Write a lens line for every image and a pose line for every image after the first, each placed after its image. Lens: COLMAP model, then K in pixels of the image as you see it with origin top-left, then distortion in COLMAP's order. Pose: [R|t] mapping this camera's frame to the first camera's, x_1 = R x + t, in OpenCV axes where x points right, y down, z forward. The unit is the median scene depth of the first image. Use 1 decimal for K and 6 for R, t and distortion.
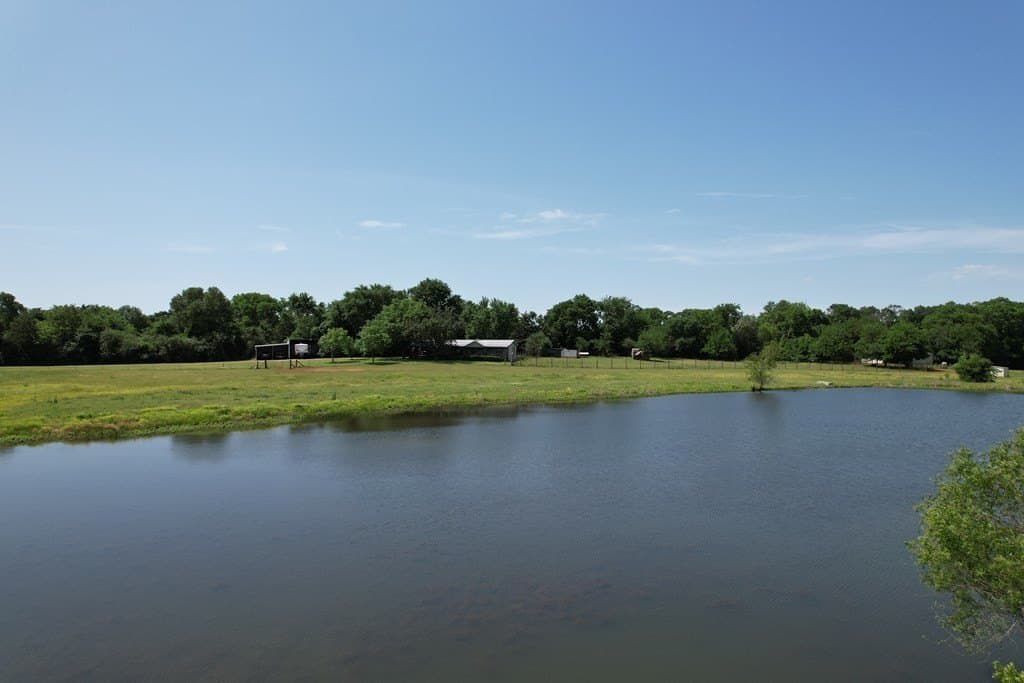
lens RADIAL K [[636.8, 0, 512.0], [0, 636.8, 341.5], [0, 0, 1]] dist [-0.078291, 0.057096]
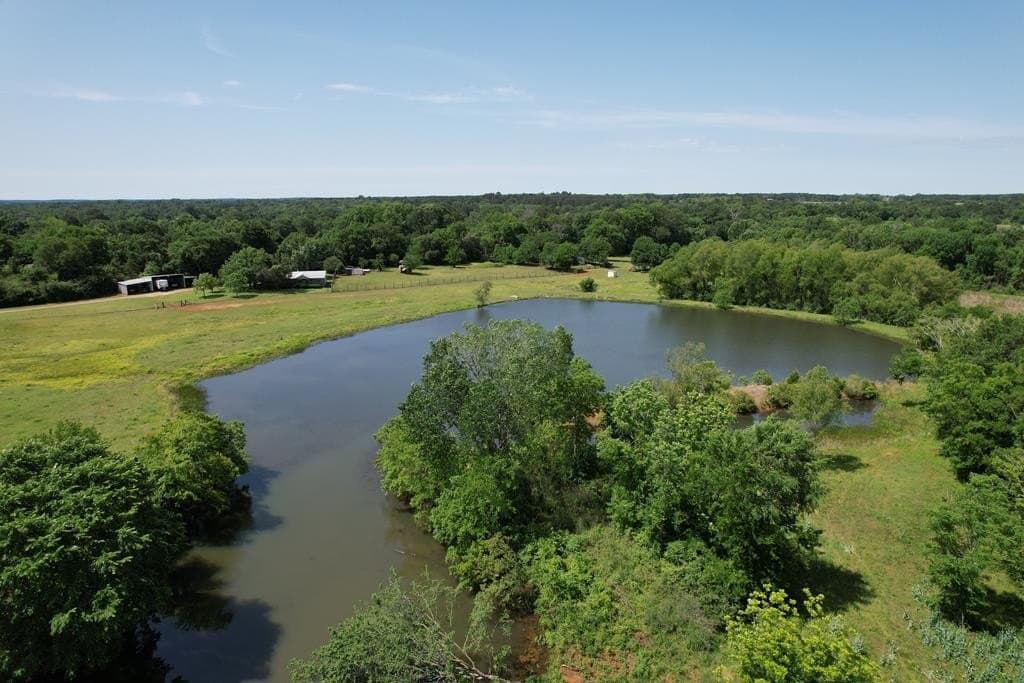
lens RADIAL K [[636.8, 0, 512.0], [0, 636.8, 341.5], [0, 0, 1]] dist [-0.078291, 0.057096]
pose [[0.912467, -0.091603, 0.398765, -0.175432], [-0.000497, 0.974367, 0.224965, -0.149597], [-0.409151, -0.205472, 0.889031, -0.449466]]
